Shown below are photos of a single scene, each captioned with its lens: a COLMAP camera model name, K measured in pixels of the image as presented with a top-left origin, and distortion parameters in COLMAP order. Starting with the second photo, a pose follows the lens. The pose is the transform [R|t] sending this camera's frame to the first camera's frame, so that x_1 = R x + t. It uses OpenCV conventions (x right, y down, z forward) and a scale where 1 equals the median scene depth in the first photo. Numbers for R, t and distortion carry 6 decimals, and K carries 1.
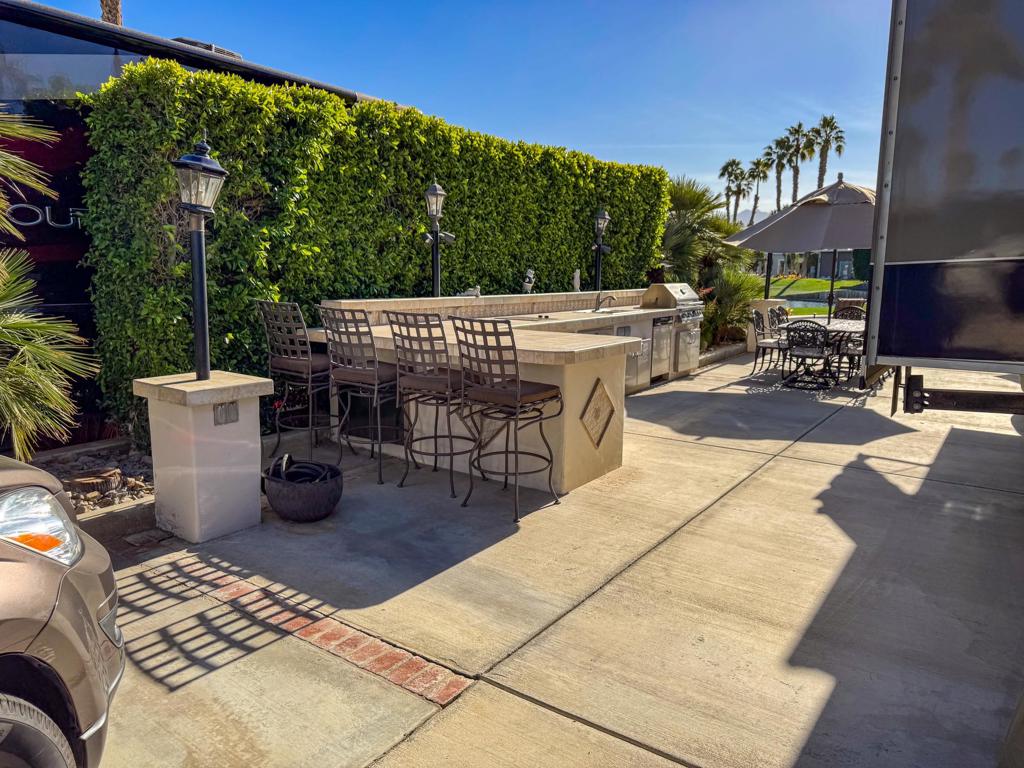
lens RADIAL K [[723.7, 0, 508.8], [0, 723.7, 386.5], [0, 0, 1]] dist [0.044444, -0.047167]
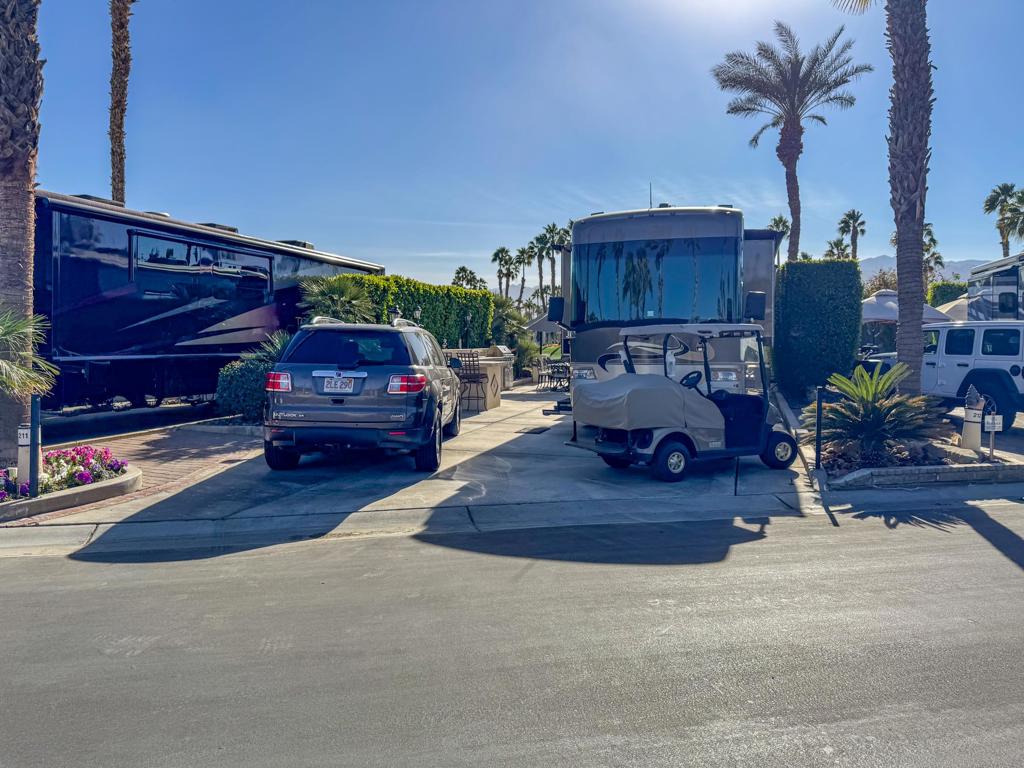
lens RADIAL K [[723.7, 0, 509.5], [0, 723.7, 380.5], [0, 0, 1]] dist [0.044444, -0.047167]
pose [[0.954446, -0.019992, 0.297712, -0.048338], [0.050881, 0.994045, -0.096366, 0.020907], [-0.294013, 0.107124, 0.949779, -0.128222]]
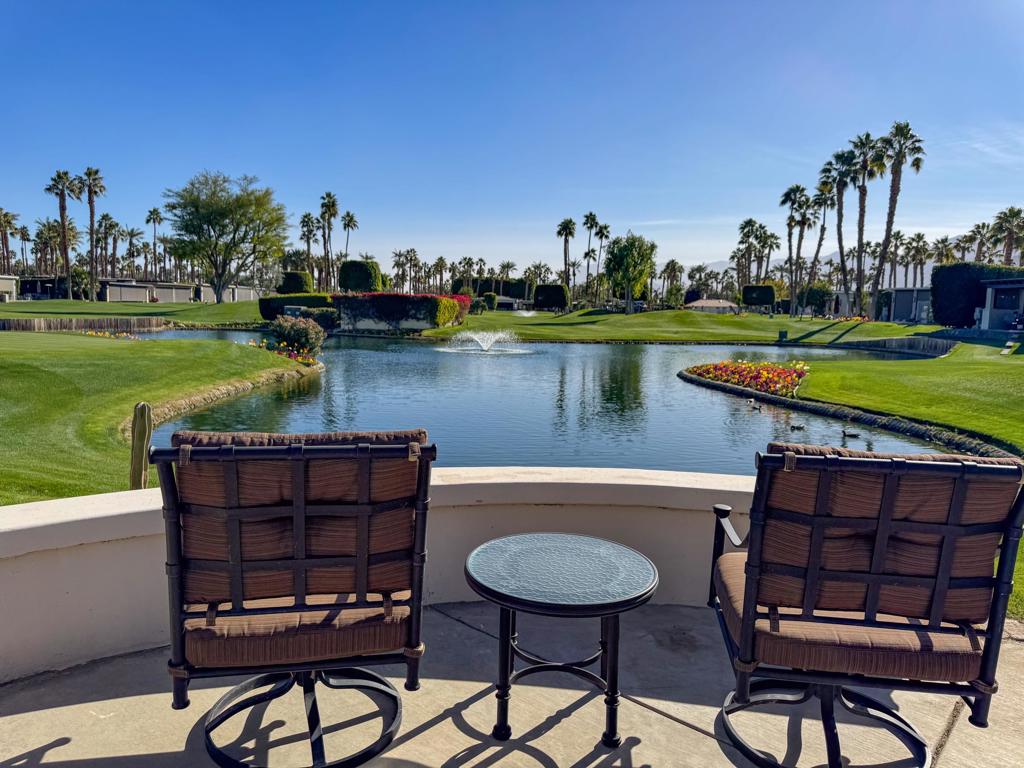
lens RADIAL K [[723.7, 0, 514.7], [0, 723.7, 385.6], [0, 0, 1]] dist [0.044444, -0.047167]
pose [[0.994526, 0.024973, -0.101457, 0.096847], [-0.030477, 0.998126, -0.053065, -0.023121], [0.099942, 0.055866, 0.993424, 0.163960]]
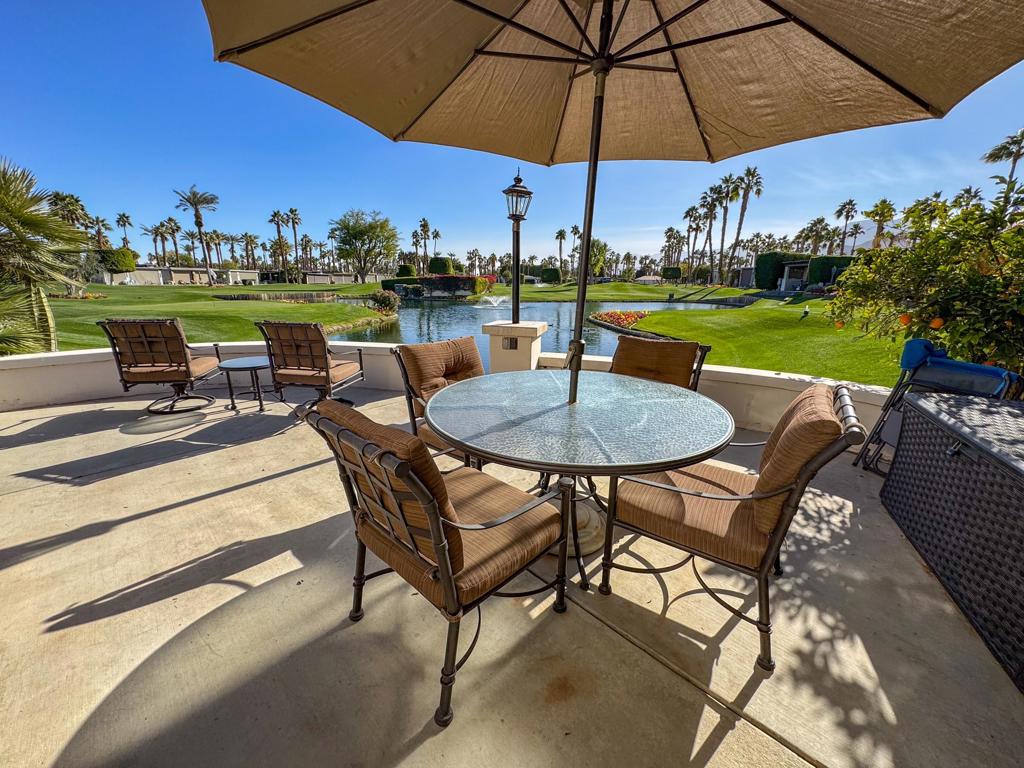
lens RADIAL K [[406.1, 0, 514.2], [0, 406.1, 381.4], [0, 0, 1]] dist [-0.003260, 0.001597]
pose [[0.986764, 0.034348, -0.158486, 0.131063], [-0.021849, 0.996560, 0.079946, -0.020874], [0.160687, -0.075425, 0.984119, 0.147403]]
